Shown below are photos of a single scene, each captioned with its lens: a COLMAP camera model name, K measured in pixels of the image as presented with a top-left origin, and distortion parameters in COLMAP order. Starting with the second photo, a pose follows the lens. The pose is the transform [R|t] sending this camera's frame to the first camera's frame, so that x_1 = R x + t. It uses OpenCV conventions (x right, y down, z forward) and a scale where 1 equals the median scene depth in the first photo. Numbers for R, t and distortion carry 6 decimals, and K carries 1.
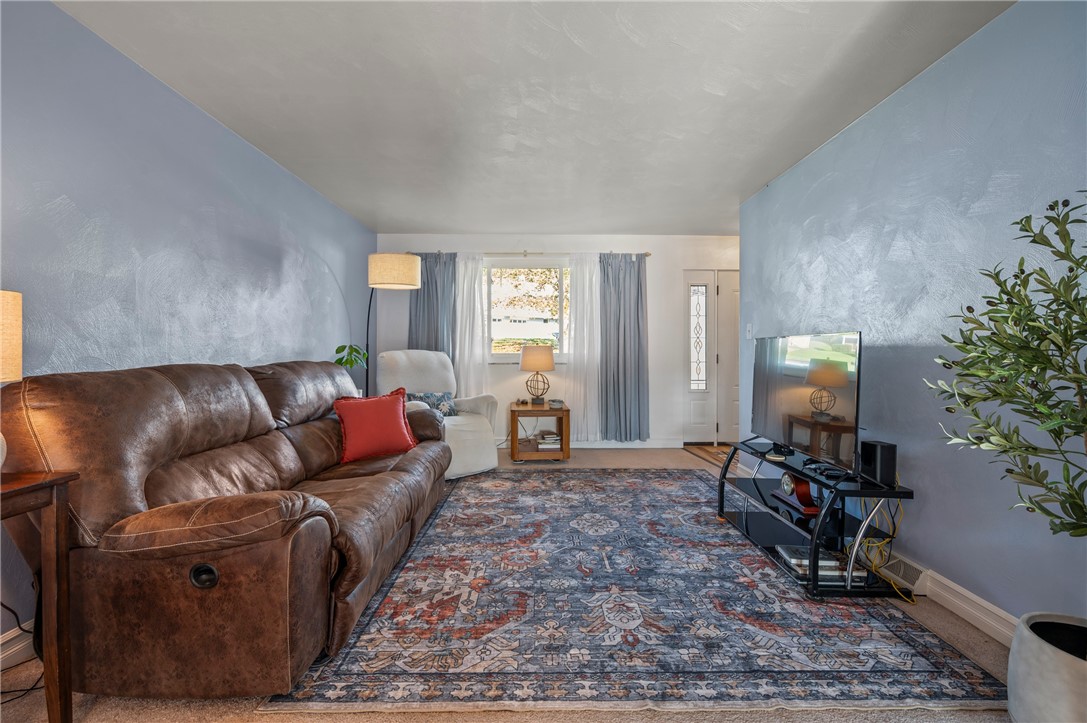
lens RADIAL K [[461.7, 0, 542.9], [0, 461.7, 355.3], [0, 0, 1]] dist [-0.001970, -0.000030]
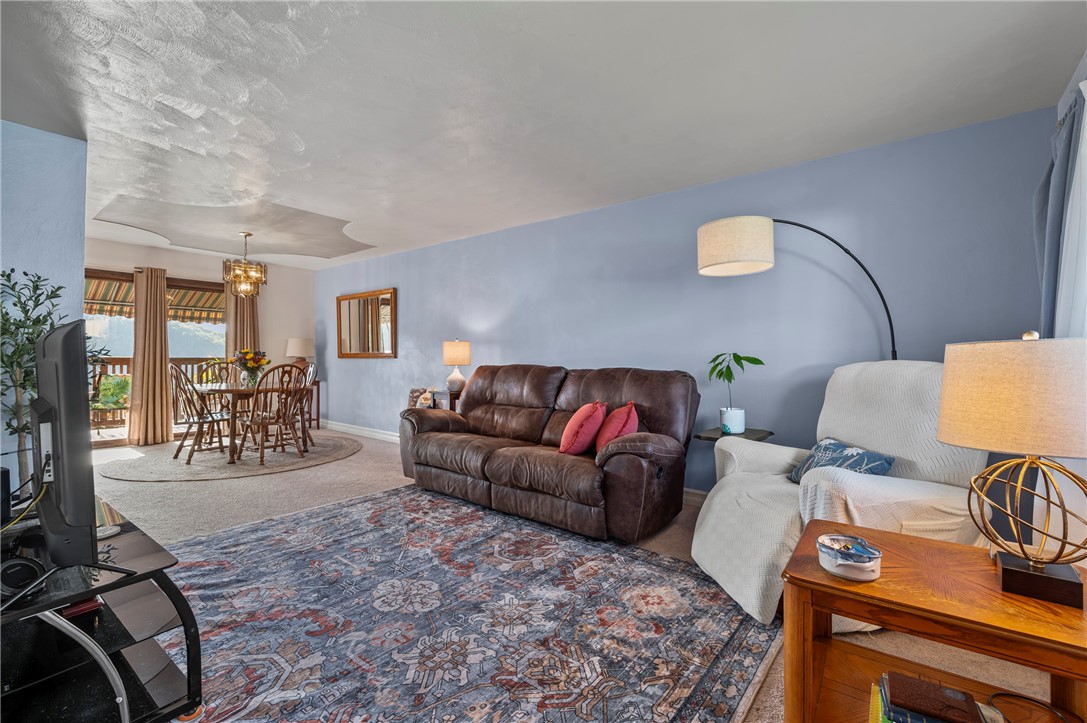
lens RADIAL K [[461.7, 0, 538.0], [0, 461.7, 362.2], [0, 0, 1]] dist [-0.001970, -0.000030]
pose [[-0.622769, 0.000586, -0.782406, 0.613178], [-0.017064, 0.999752, 0.014332, -0.015151], [0.782220, 0.022276, -0.622604, 1.786810]]
